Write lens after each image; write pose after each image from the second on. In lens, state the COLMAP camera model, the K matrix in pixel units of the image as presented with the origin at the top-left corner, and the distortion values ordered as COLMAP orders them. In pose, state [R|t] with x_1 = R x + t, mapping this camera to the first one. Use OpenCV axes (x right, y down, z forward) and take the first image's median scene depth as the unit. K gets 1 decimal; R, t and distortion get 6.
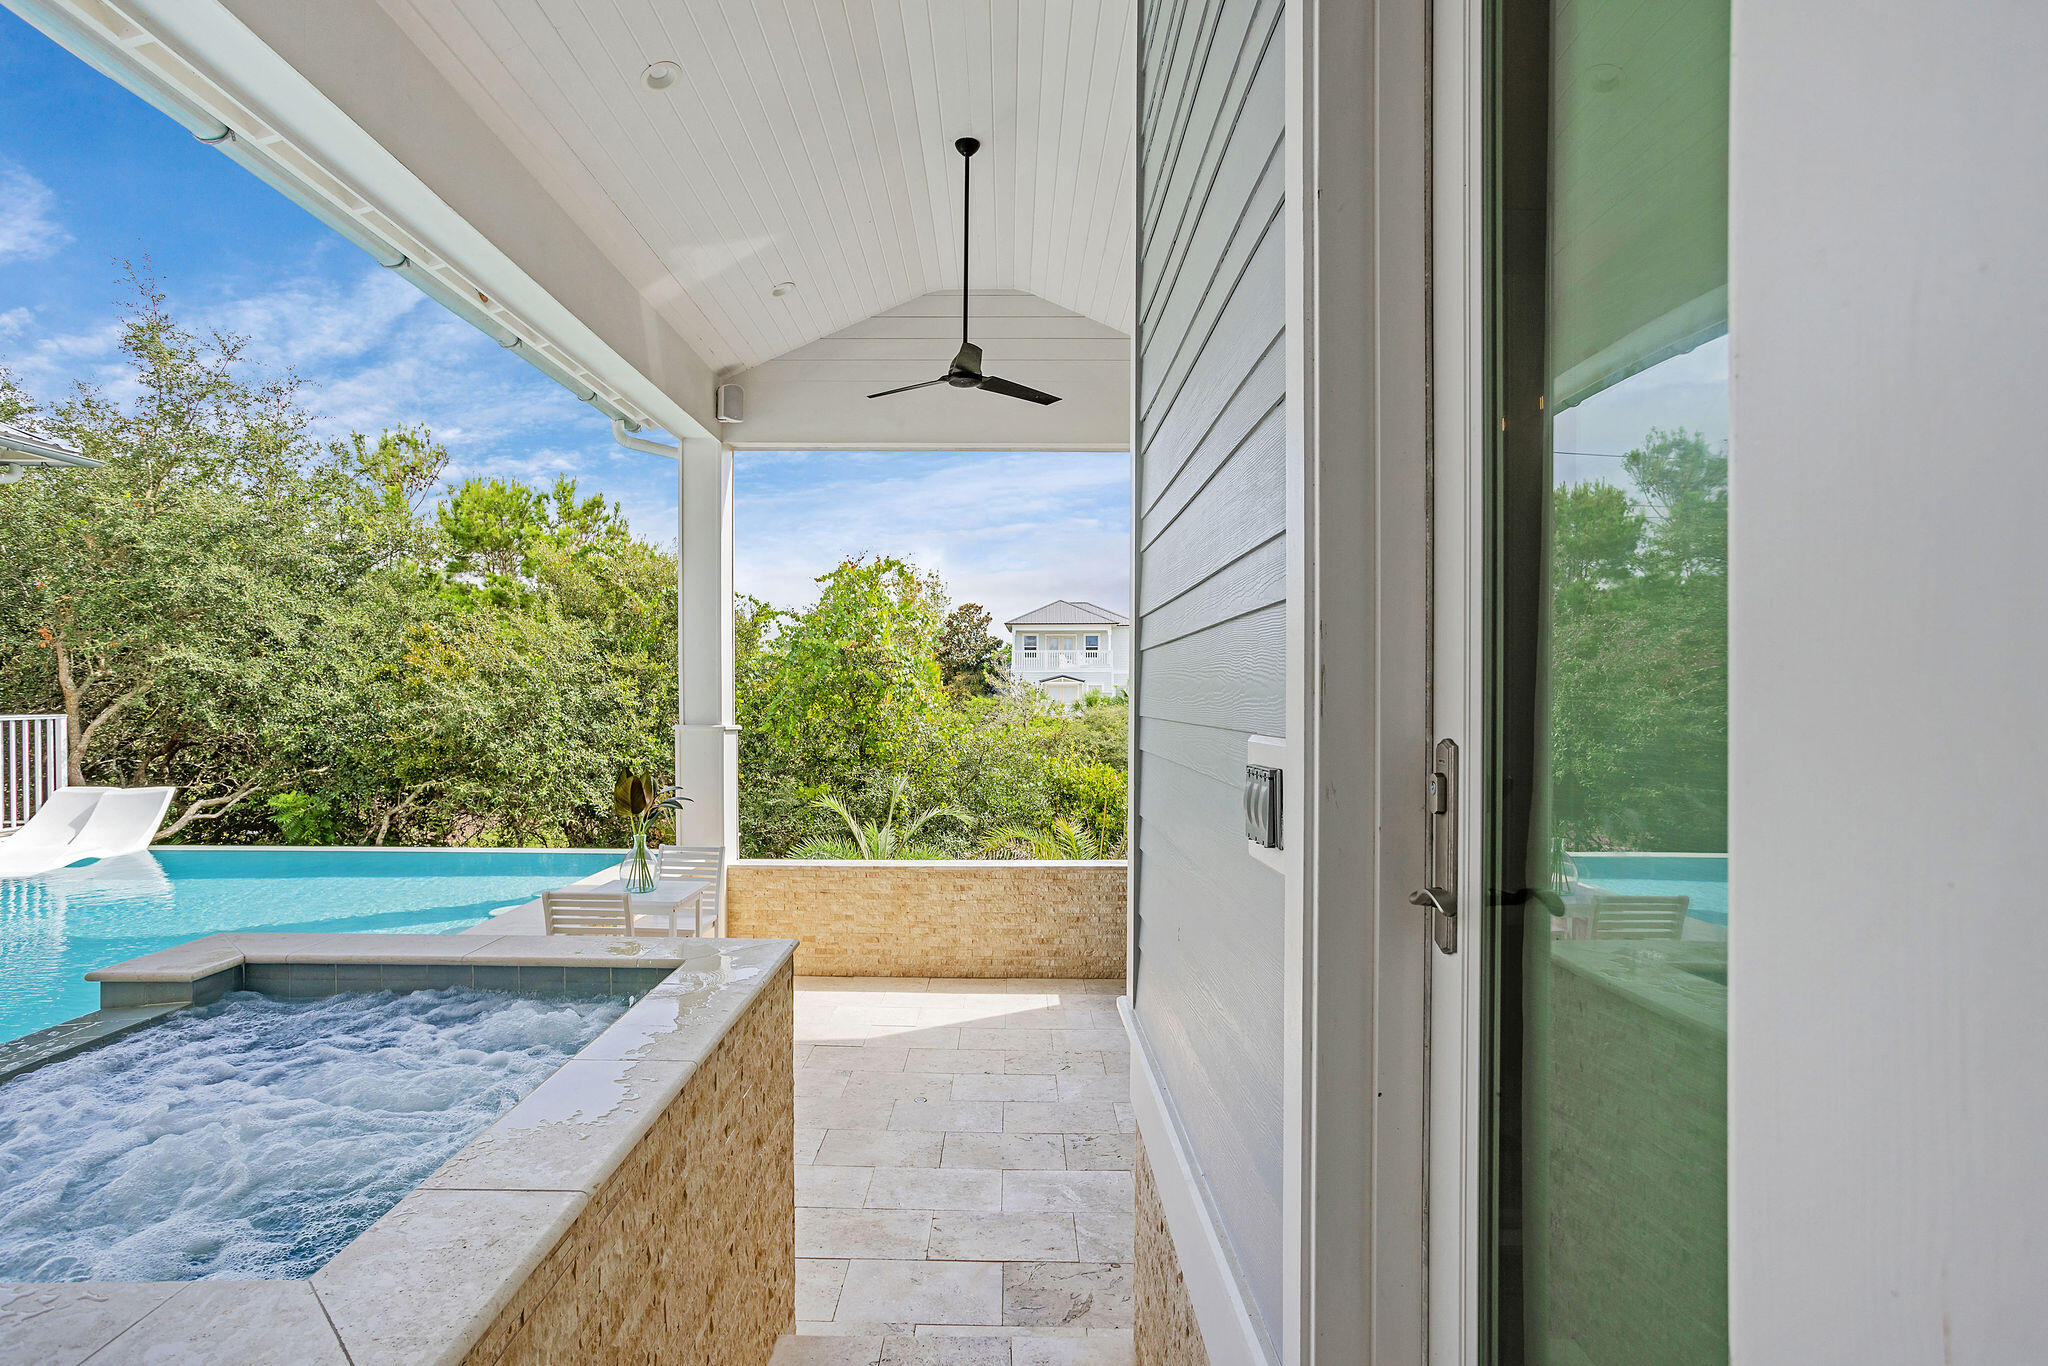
lens RADIAL K [[992.5, 0, 1024.0], [0, 992.5, 683.0], [0, 0, 1]] dist [0.000298, 0.000703]
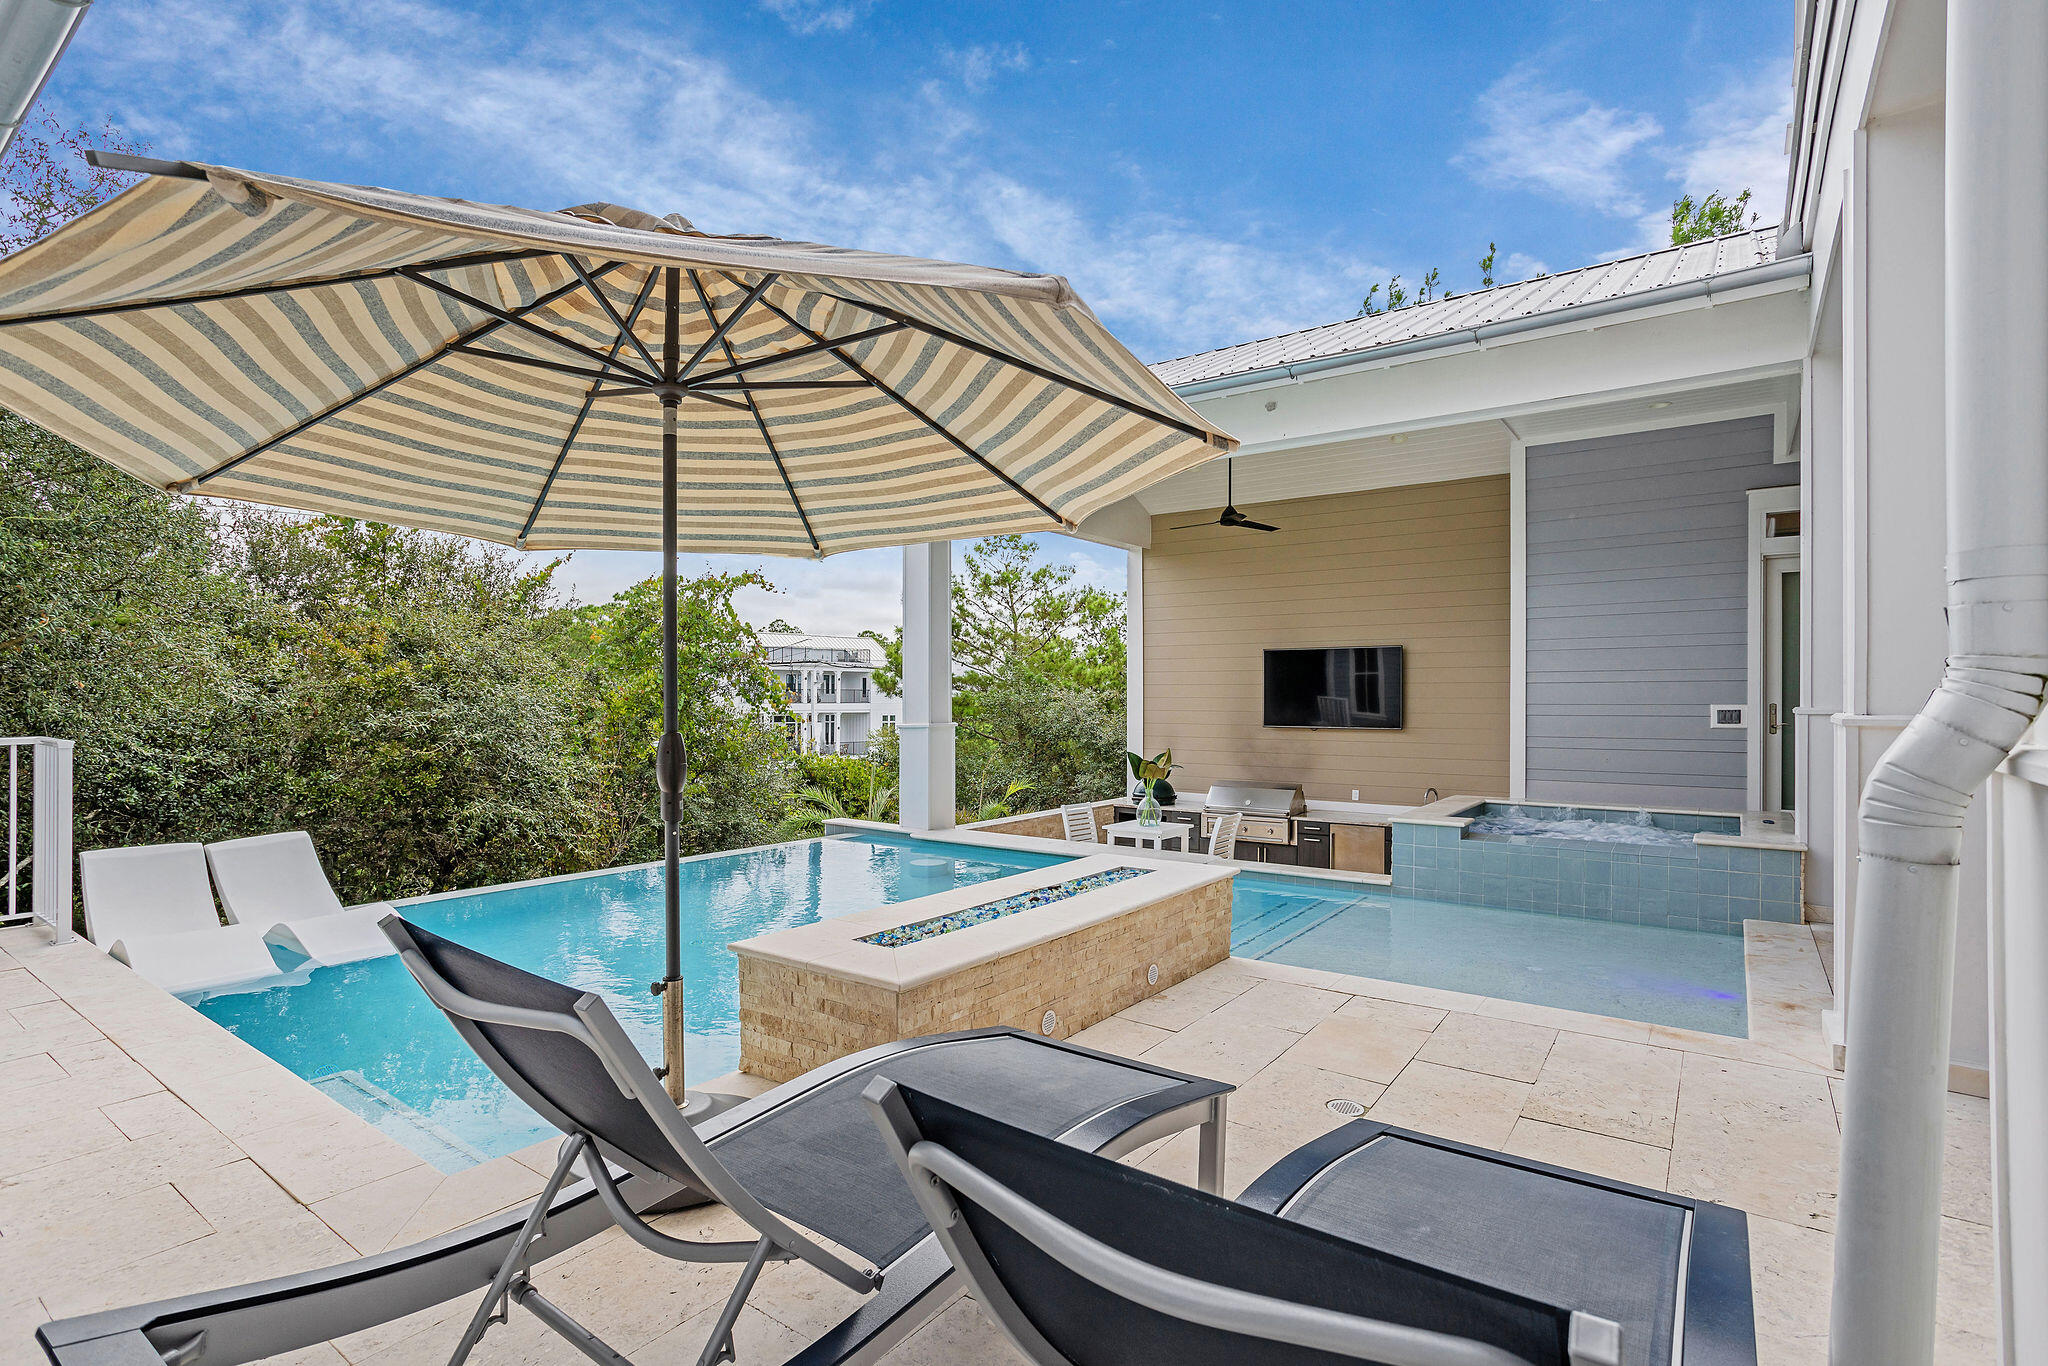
lens RADIAL K [[992.5, 0, 1024.0], [0, 992.5, 683.0], [0, 0, 1]] dist [0.000298, 0.000703]
pose [[0.586693, 0.003592, 0.809802, -1.386382], [-0.010064, 0.999945, 0.002856, -0.011133], [-0.809747, -0.009825, 0.586697, 0.199645]]
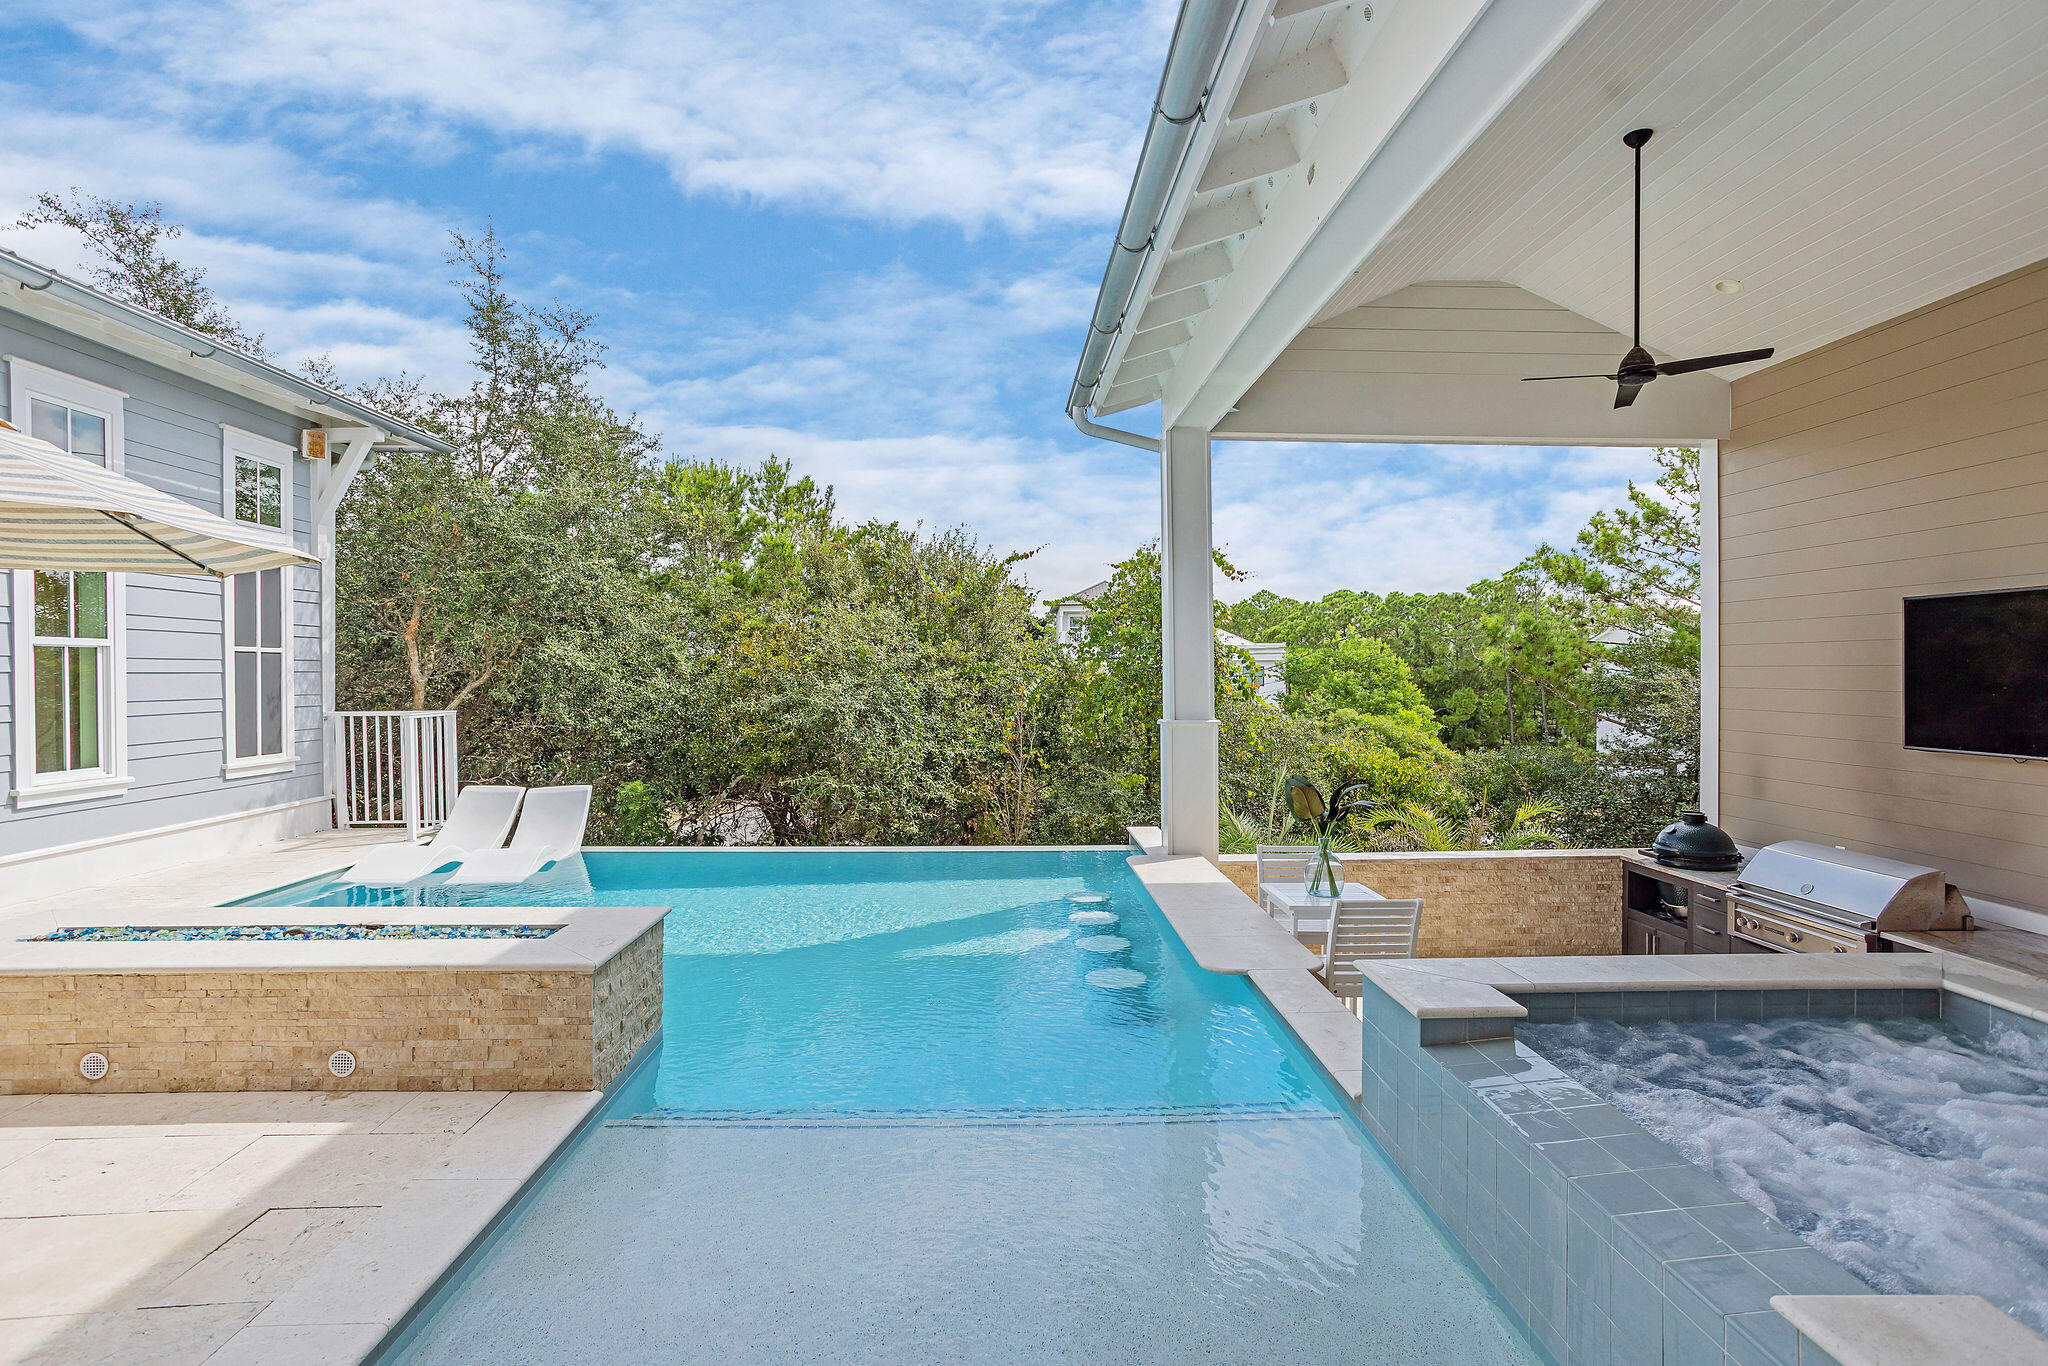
lens RADIAL K [[992.5, 0, 1024.0], [0, 992.5, 683.0], [0, 0, 1]] dist [0.000298, 0.000703]
pose [[0.999305, -0.006541, 0.036702, -0.507142], [0.005760, 0.999756, 0.021326, -0.015663], [-0.036832, -0.021100, 0.999099, 0.015556]]
